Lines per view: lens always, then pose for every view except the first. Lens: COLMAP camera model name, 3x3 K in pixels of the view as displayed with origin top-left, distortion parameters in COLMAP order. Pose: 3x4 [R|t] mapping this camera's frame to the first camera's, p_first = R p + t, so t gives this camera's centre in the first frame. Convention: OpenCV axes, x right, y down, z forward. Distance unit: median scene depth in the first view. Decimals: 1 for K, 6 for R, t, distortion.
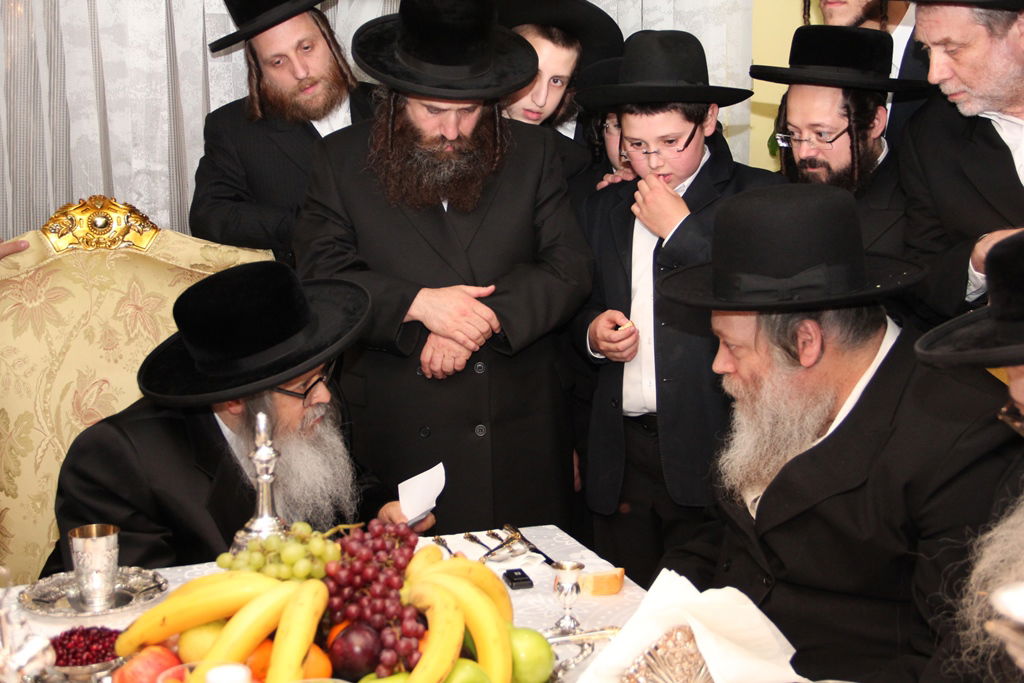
lens RADIAL K [[1519.1, 0, 515.1], [0, 1519.1, 346.8], [0, 0, 1]] dist [-0.003867, 0.762463]
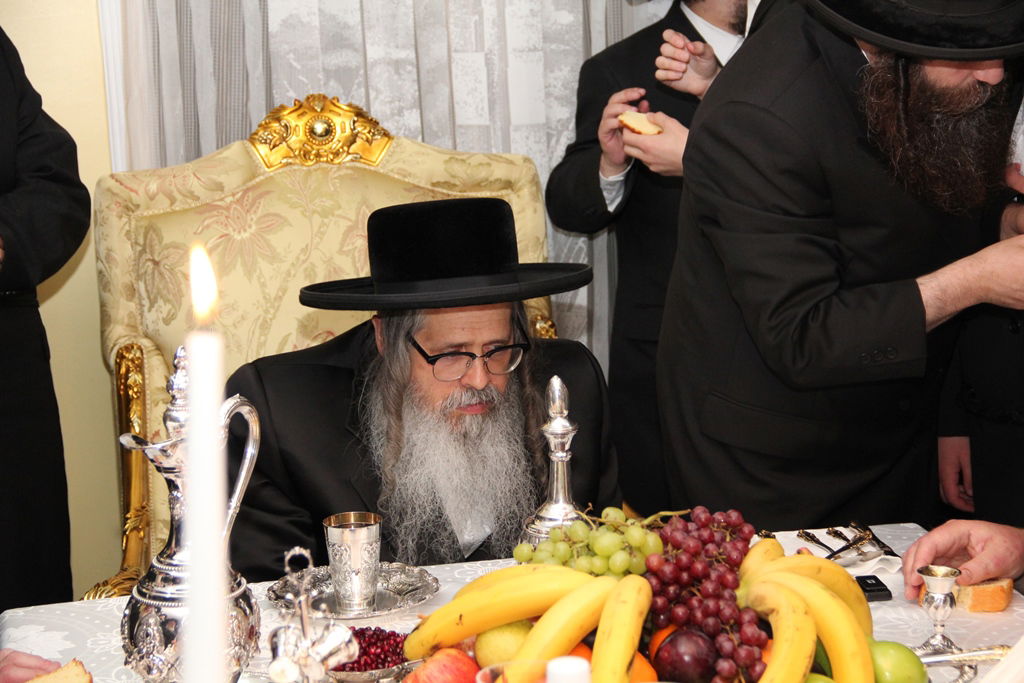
lens RADIAL K [[2254.8, 0, 512.0], [0, 2254.8, 341.5], [0, 0, 1]] dist [0.352590, -0.185946]
pose [[0.990514, 0.002146, -0.137394, -0.024130], [0.002114, 0.999522, 0.030850, -0.014010], [0.137395, -0.030848, 0.990036, -0.227958]]
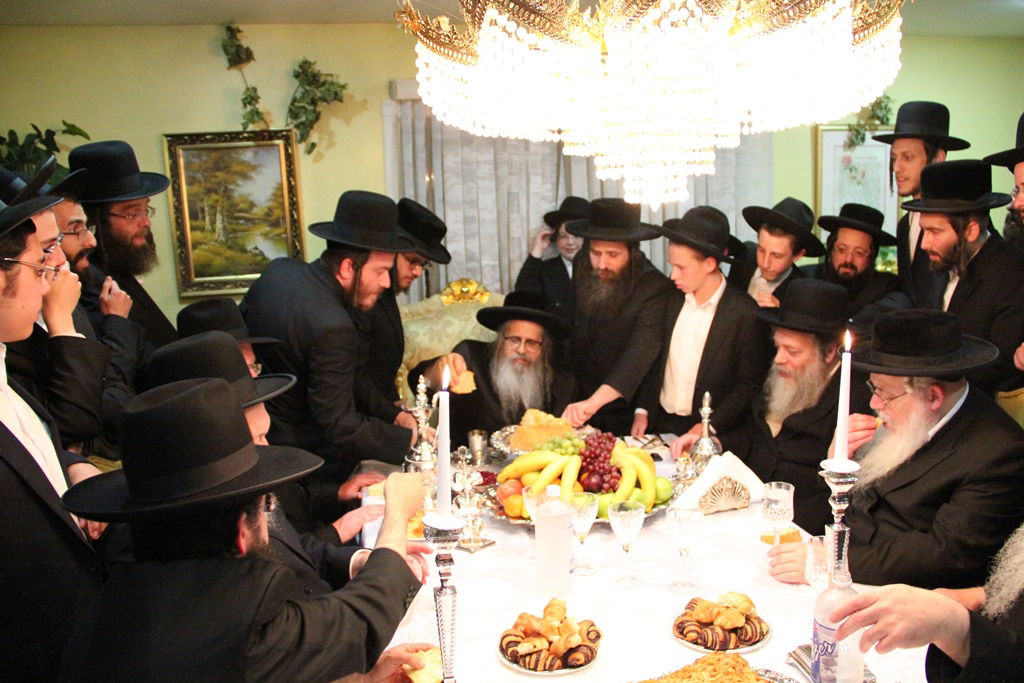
lens RADIAL K [[860.9, 0, 526.3], [0, 860.9, 344.6], [0, 0, 1]] dist [-0.162945, 0.122299]
pose [[0.989941, 0.005147, -0.141389, -0.013435], [-0.001825, 0.999720, 0.023611, -0.053703], [0.141471, -0.023116, 0.989672, -0.353757]]
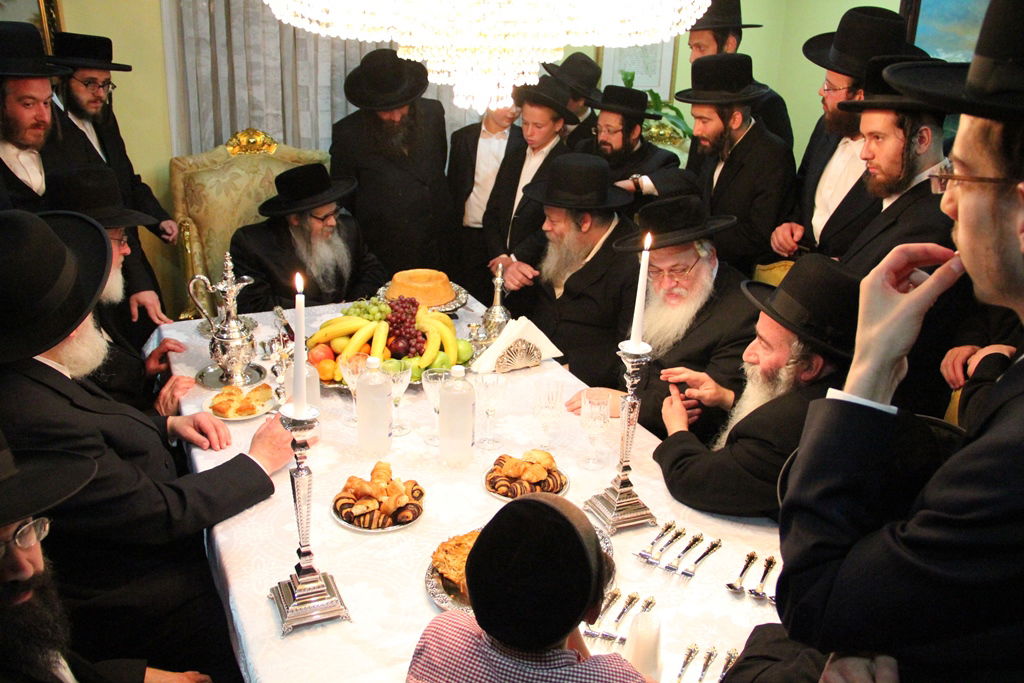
lens RADIAL K [[860.9, 0, 526.3], [0, 860.9, 344.6], [0, 0, 1]] dist [-0.162945, 0.122299]
pose [[0.989880, 0.010803, 0.141498, -0.087023], [-0.041994, 0.974739, 0.219363, -0.128237], [-0.135554, -0.223085, 0.965328, -0.427290]]
